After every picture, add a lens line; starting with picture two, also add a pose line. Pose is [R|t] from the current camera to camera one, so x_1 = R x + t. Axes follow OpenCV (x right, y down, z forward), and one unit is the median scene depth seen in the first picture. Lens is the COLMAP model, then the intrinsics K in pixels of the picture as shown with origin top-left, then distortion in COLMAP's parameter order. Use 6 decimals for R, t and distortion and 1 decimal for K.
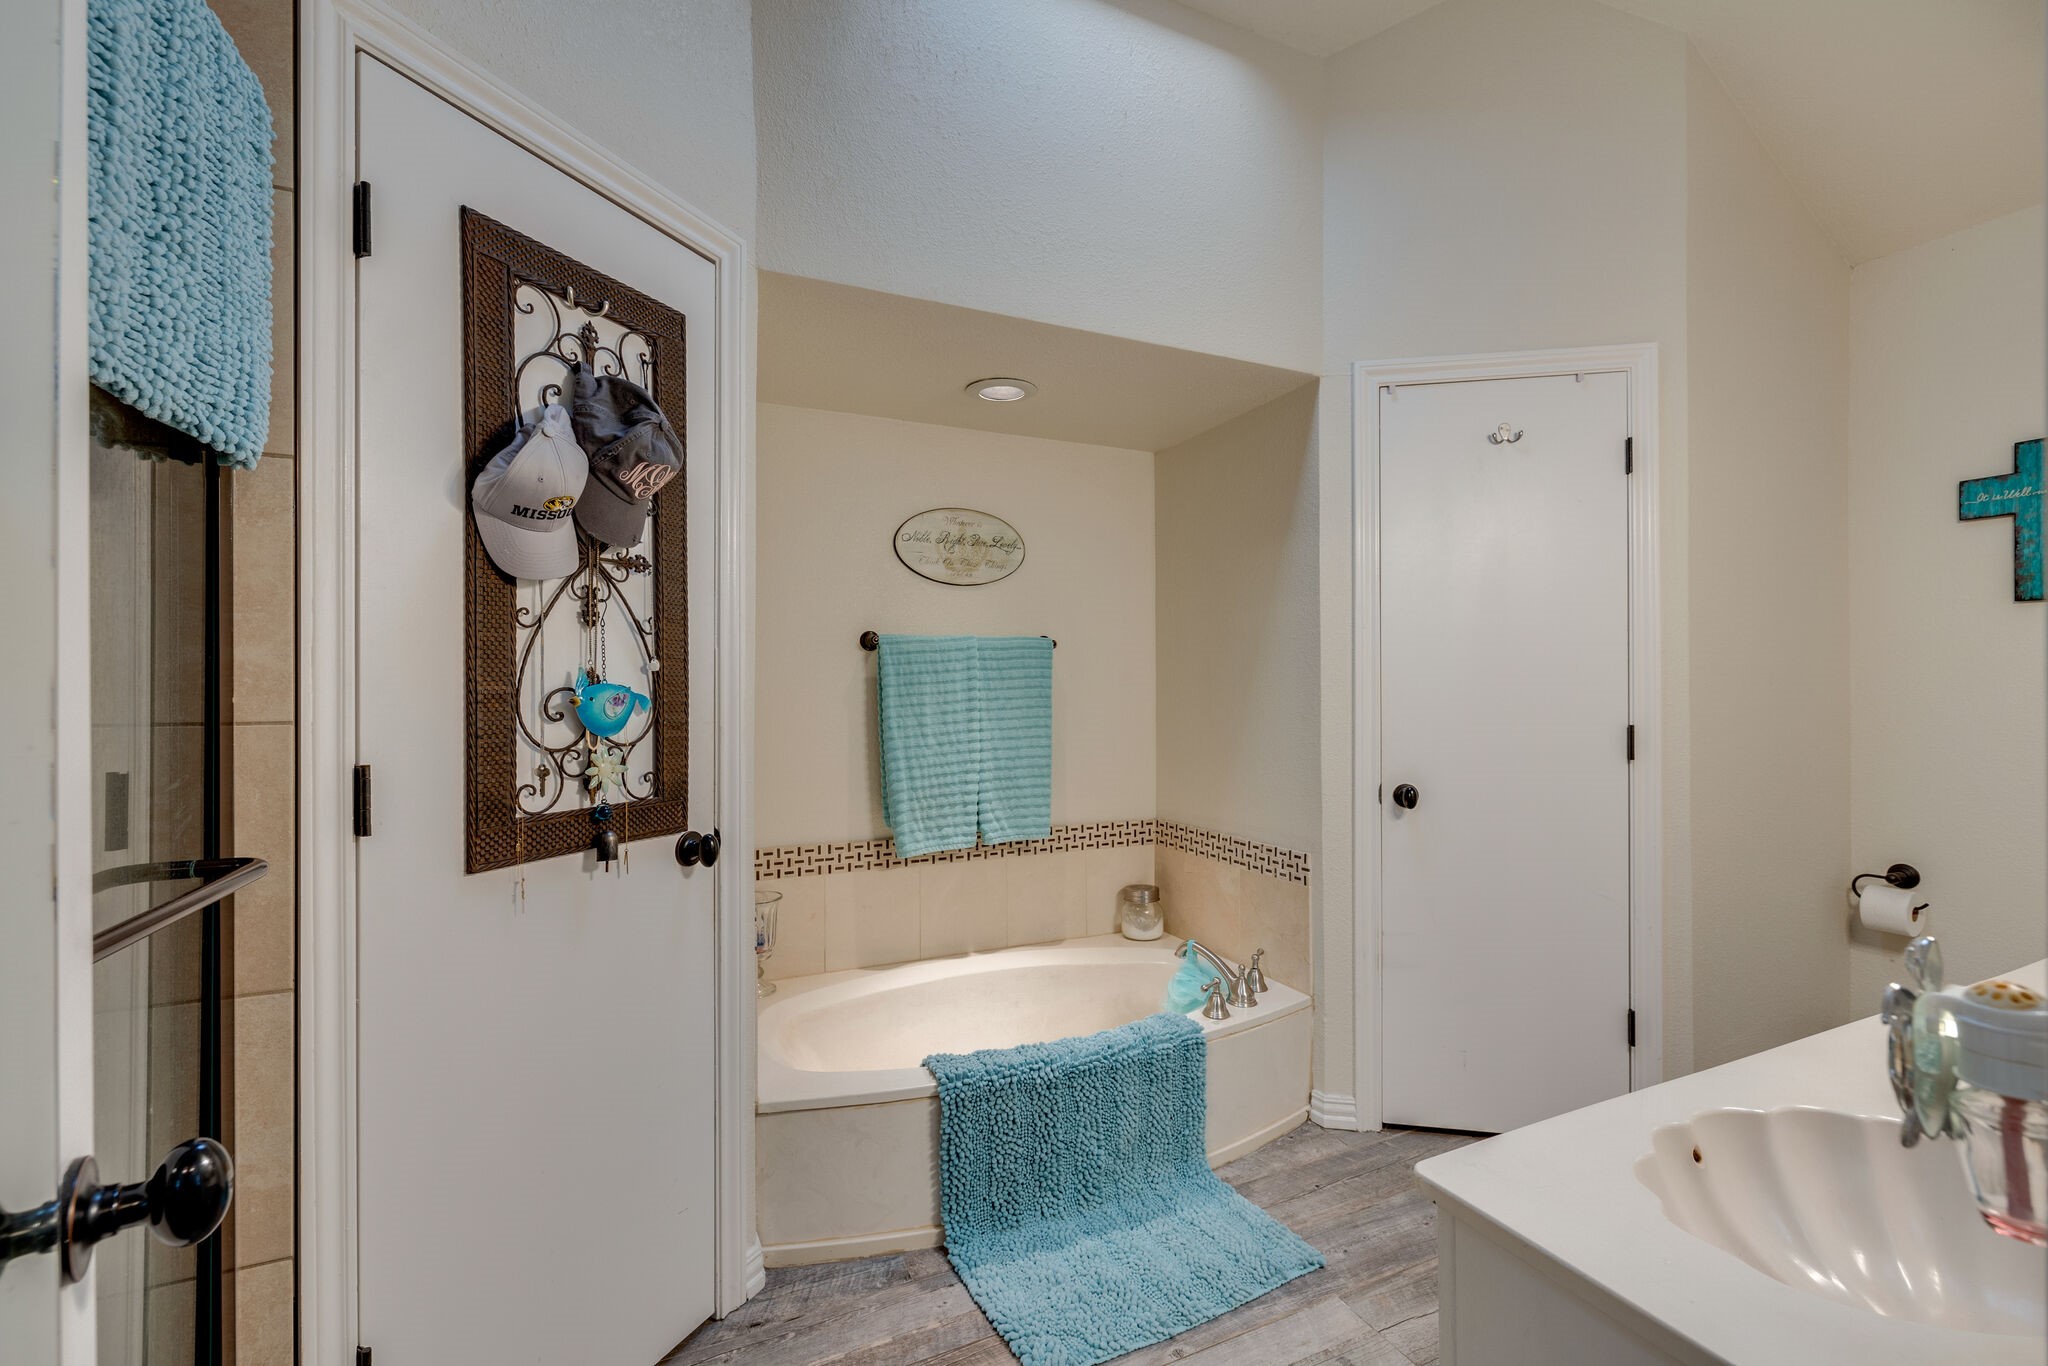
lens RADIAL K [[861.8, 0, 1024.5], [0, 861.8, 691.2], [0, 0, 1]] dist [-0.000082, -0.000229]
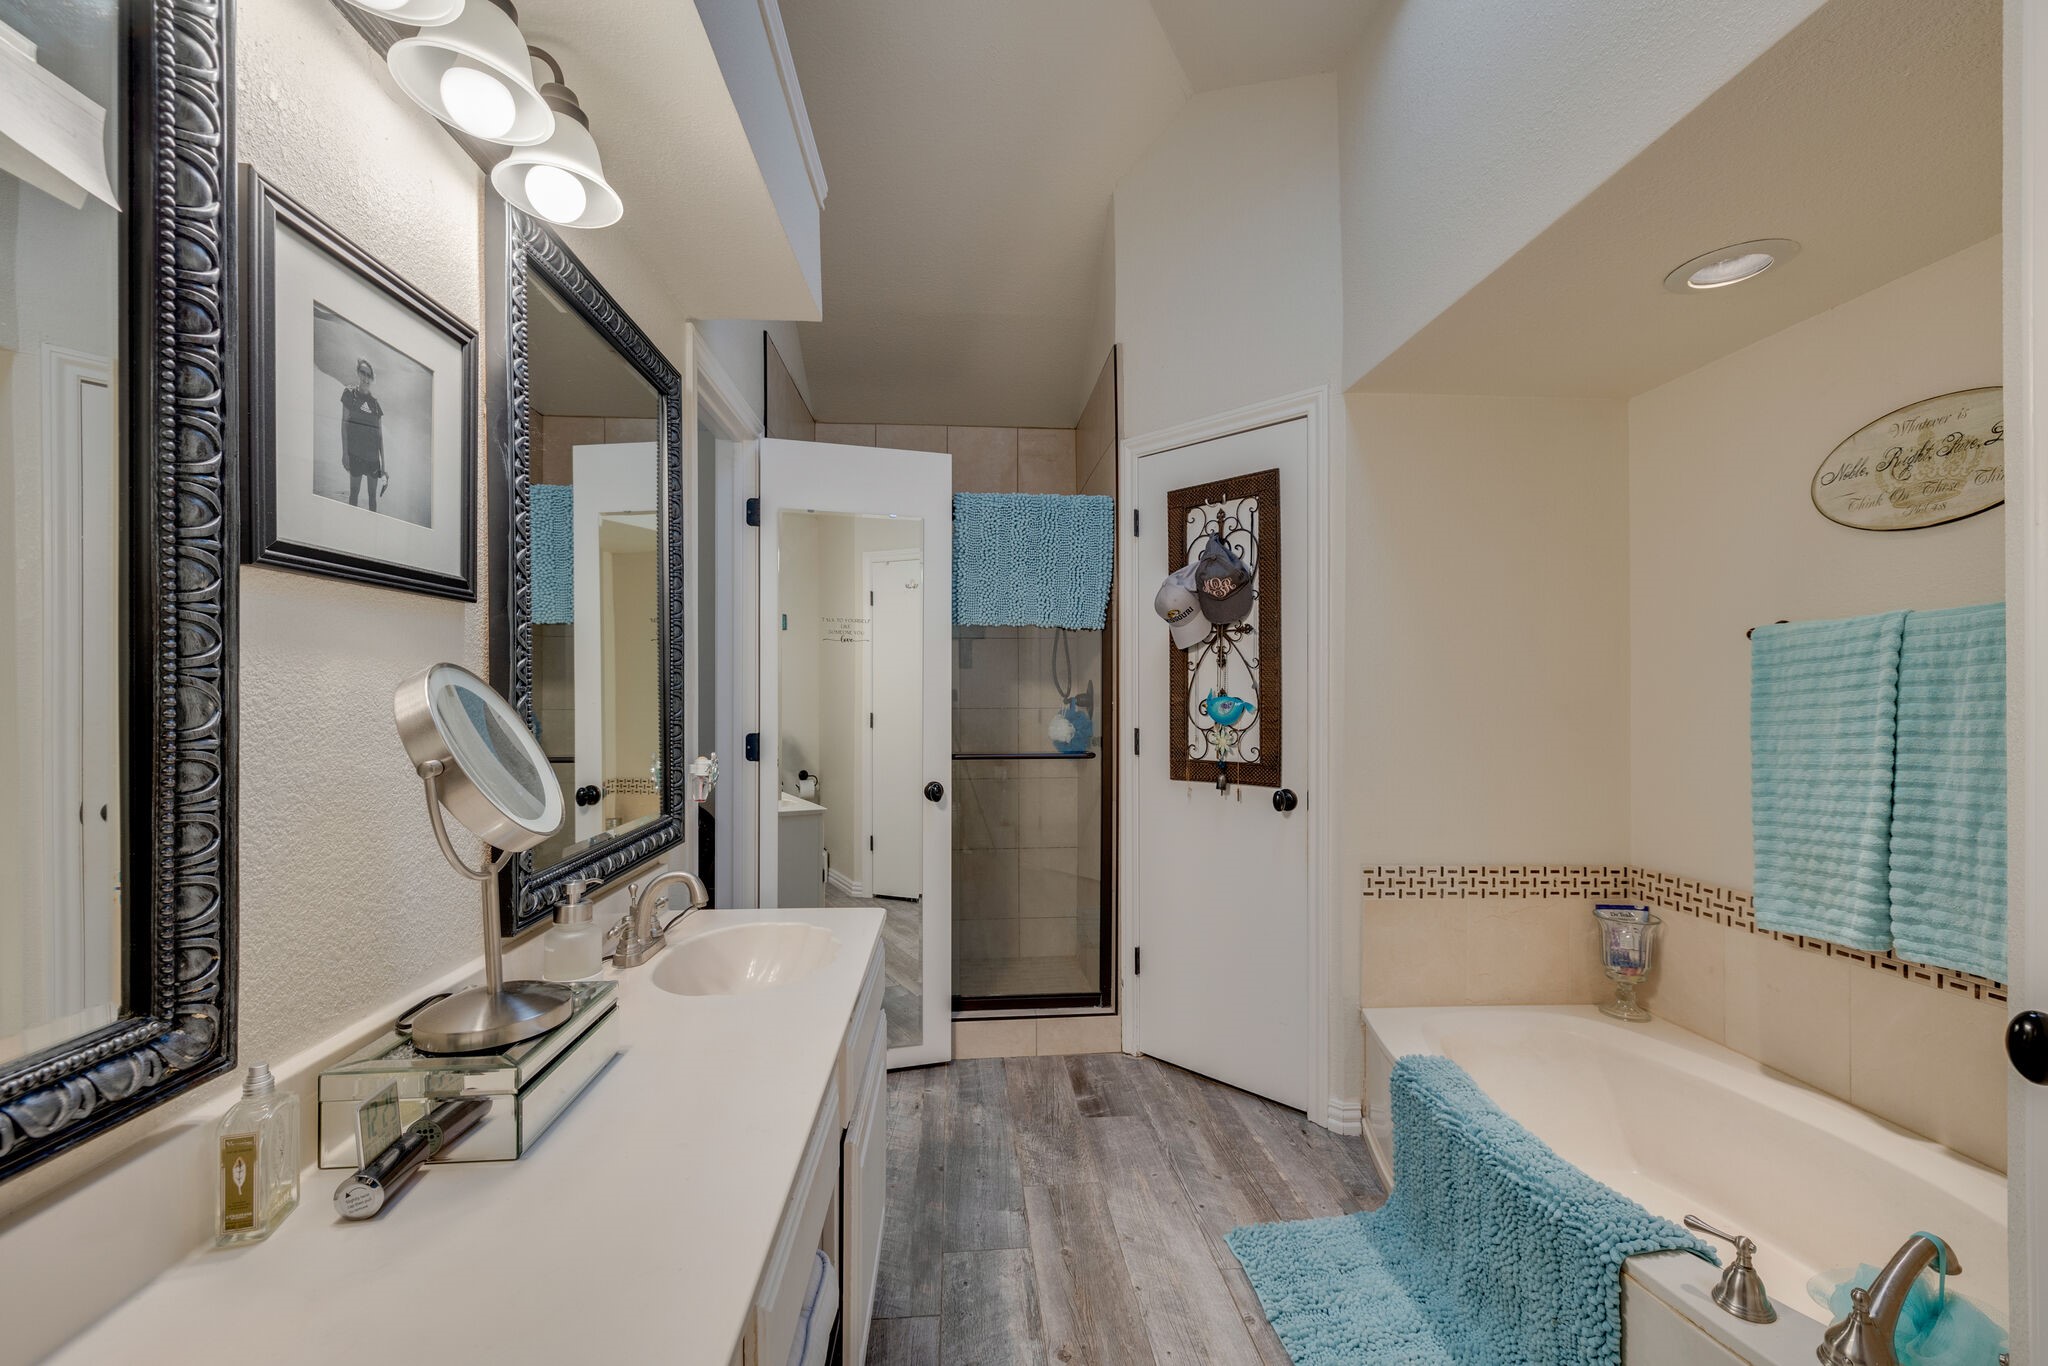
lens RADIAL K [[861.8, 0, 1024.5], [0, 861.8, 691.2], [0, 0, 1]] dist [-0.000082, -0.000229]
pose [[-0.352839, 0.001275, -0.935683, 1.382104], [0.004525, 0.999990, -0.000344, -0.021432], [0.935673, -0.004355, -0.352841, 1.208862]]
